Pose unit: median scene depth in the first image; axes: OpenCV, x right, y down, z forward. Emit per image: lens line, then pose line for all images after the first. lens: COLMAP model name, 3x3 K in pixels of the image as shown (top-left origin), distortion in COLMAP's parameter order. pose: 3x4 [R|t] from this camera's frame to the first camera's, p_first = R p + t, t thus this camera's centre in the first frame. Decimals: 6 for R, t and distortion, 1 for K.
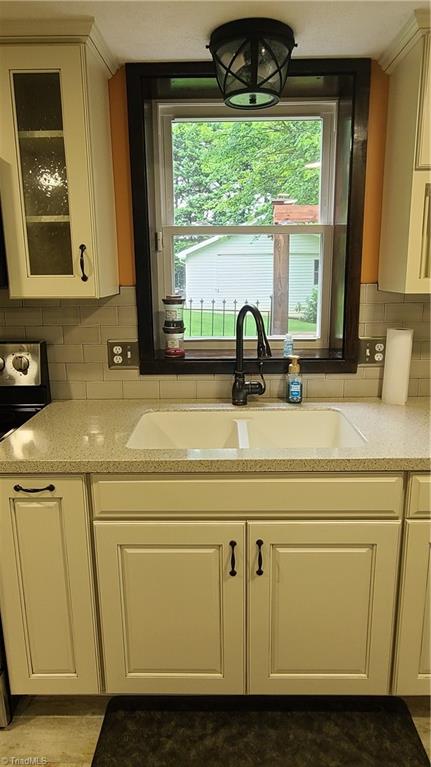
lens RADIAL K [[494.1, 0, 217.4], [0, 494.1, 377.5], [0, 0, 1]] dist [-0.001919, 0.000549]
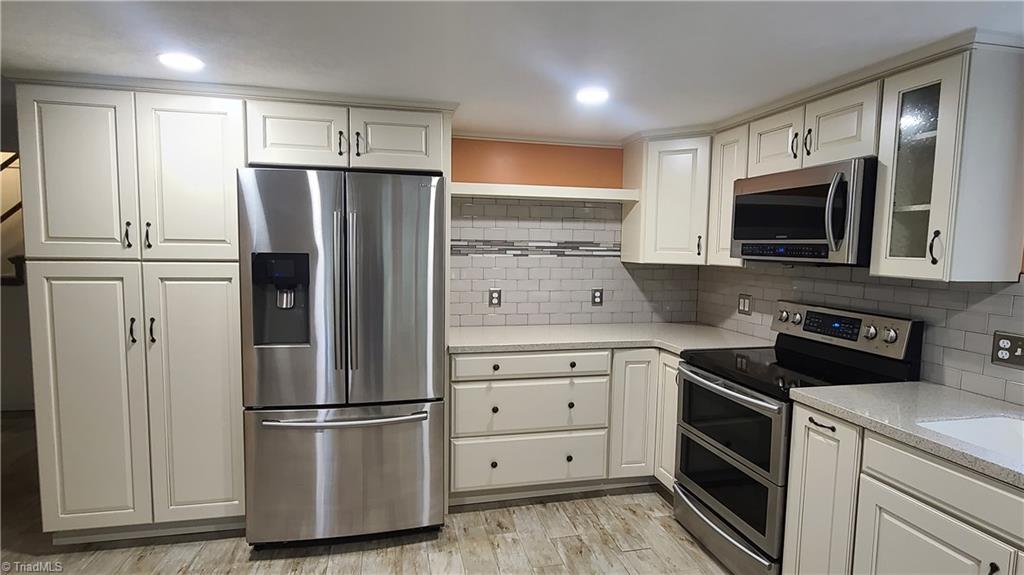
lens RADIAL K [[529.8, 0, 510.9], [0, 529.8, 289.4], [0, 0, 1]] dist [-0.000813, -0.000232]
pose [[0.234581, 0.095883, -0.967356, 0.624513], [-0.232922, 0.971679, 0.039828, 0.022968], [0.943779, 0.215976, 0.250271, -0.122709]]
